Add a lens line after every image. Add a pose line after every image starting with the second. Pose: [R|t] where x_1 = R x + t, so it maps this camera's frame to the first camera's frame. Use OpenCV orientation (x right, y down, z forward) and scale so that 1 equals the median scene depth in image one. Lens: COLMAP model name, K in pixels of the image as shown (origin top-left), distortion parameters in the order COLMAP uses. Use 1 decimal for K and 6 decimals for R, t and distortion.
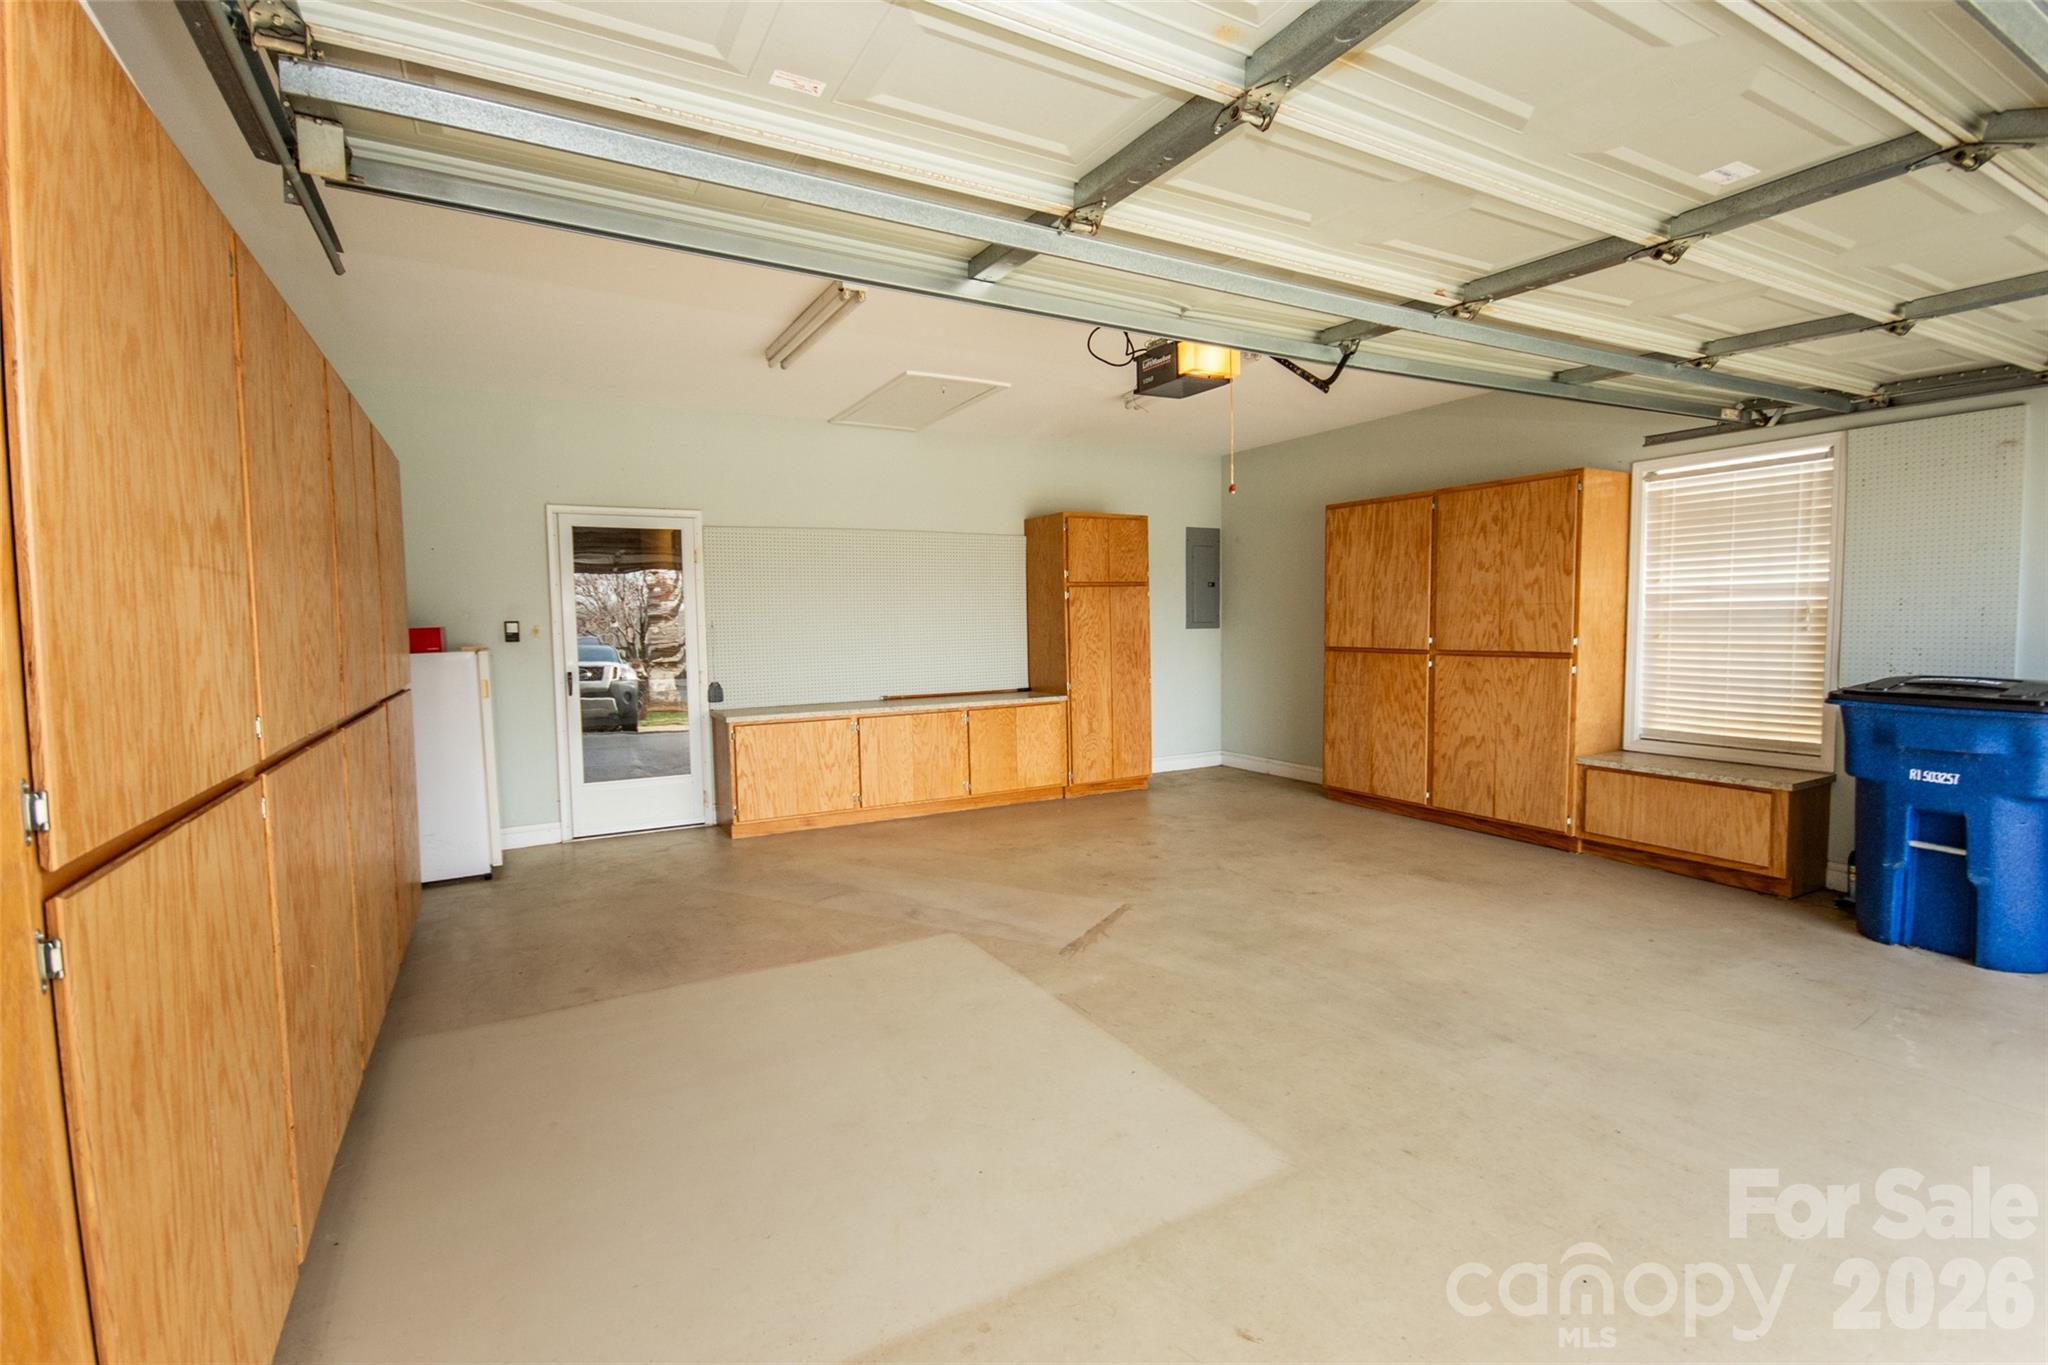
lens RADIAL K [[927.0, 0, 1017.7], [0, 927.0, 688.0], [0, 0, 1]] dist [-0.001187, -0.000406]
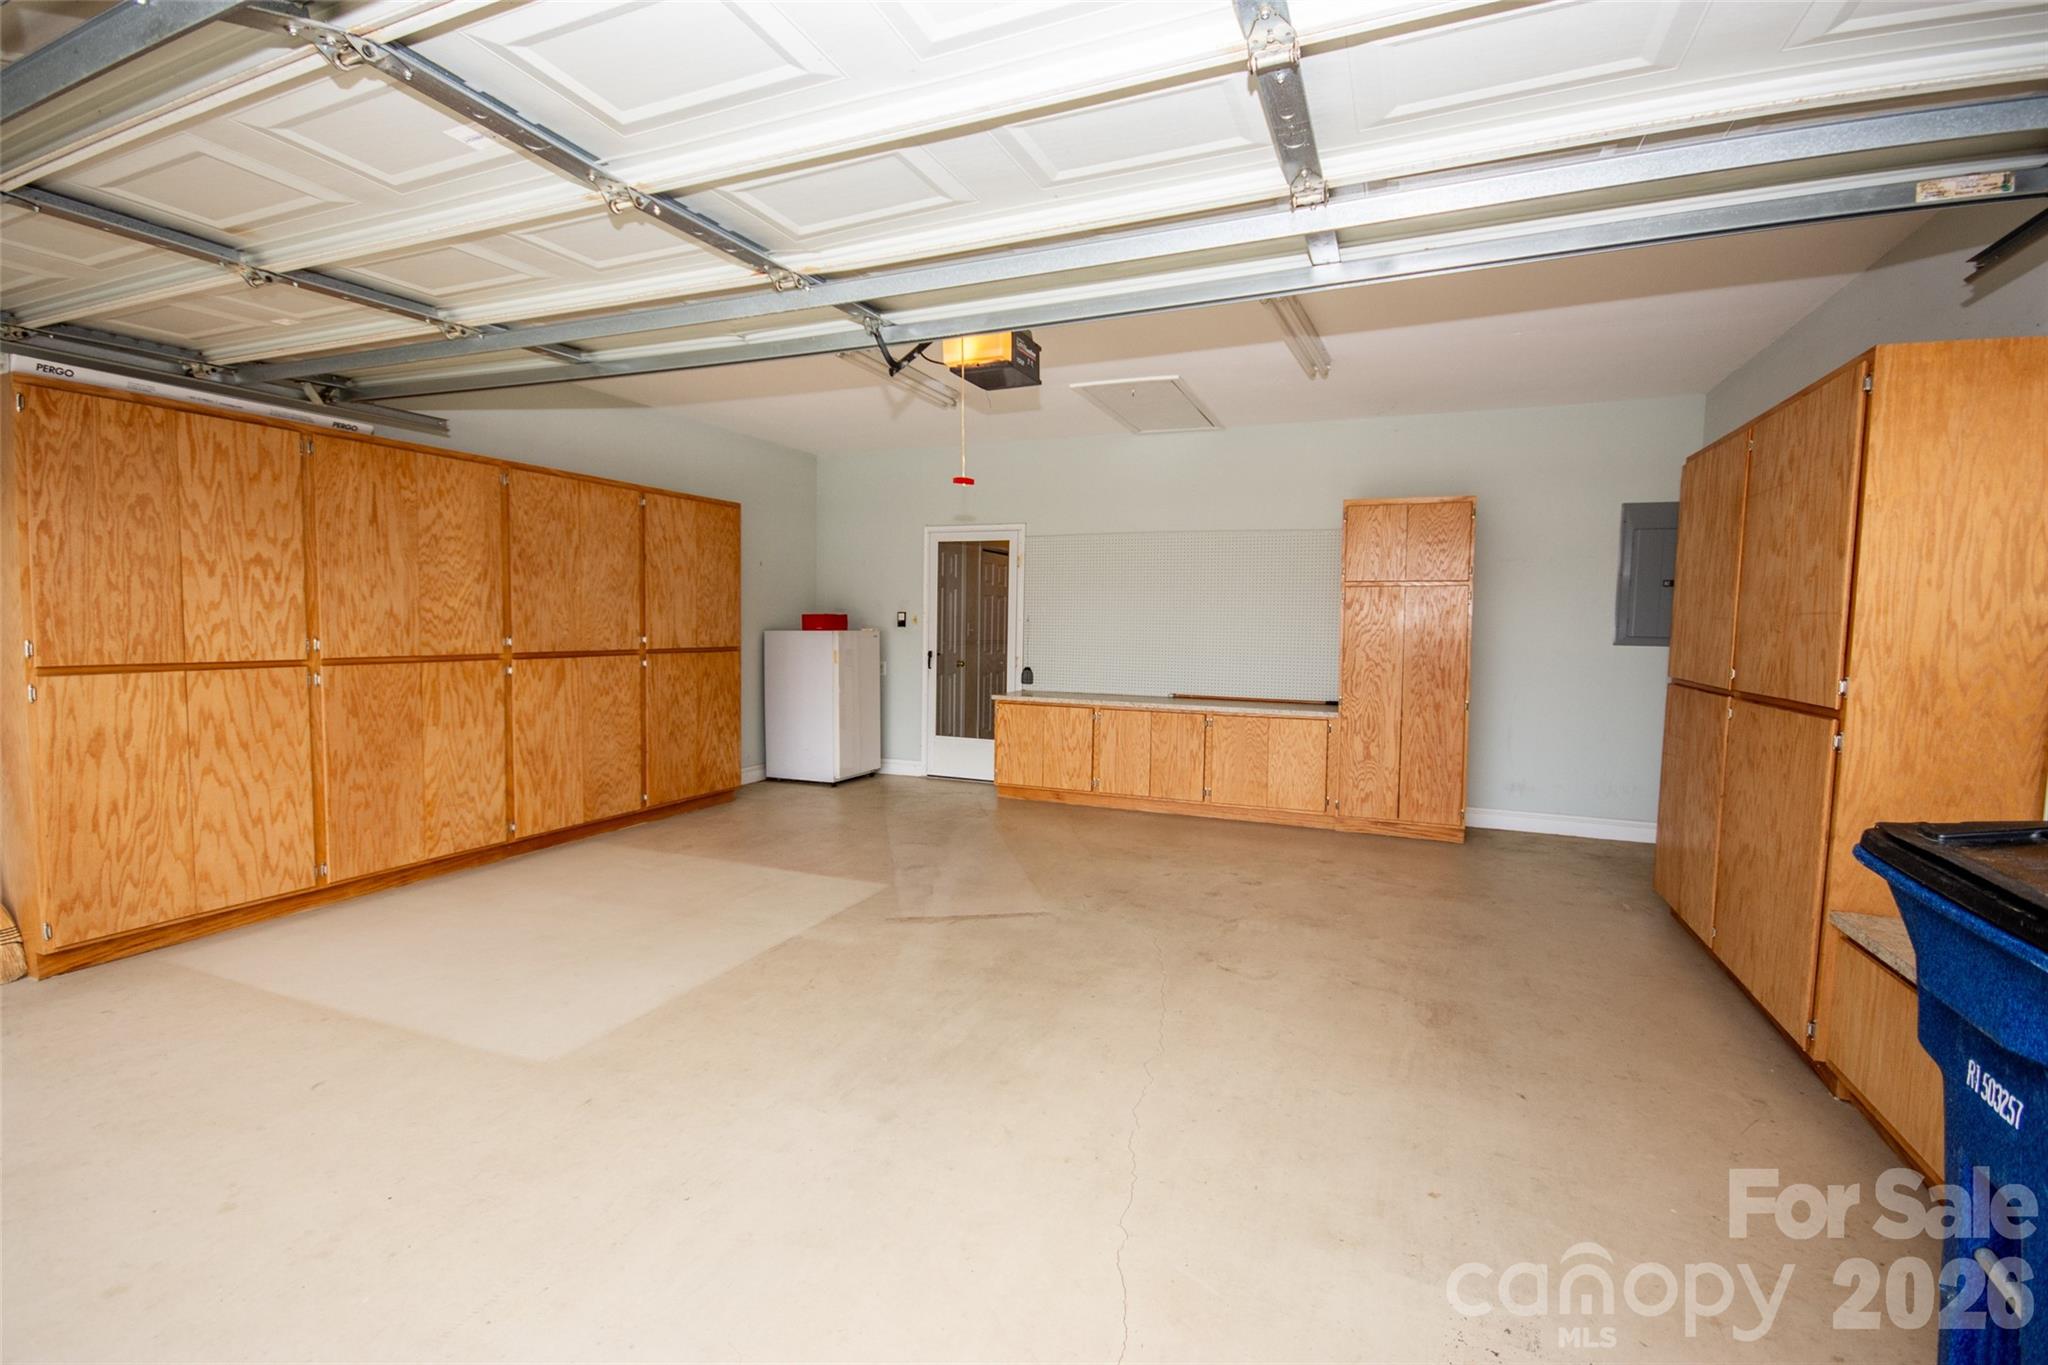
lens RADIAL K [[898.7, 0, 1024.0], [0, 898.7, 682.5], [0, 0, 1]] dist [-0.003025, -0.000407]
pose [[0.625163, 0.079371, -0.776448, 0.646792], [-0.085225, 0.995809, 0.033176, -0.027739], [0.775827, 0.045433, 0.629307, 0.304282]]
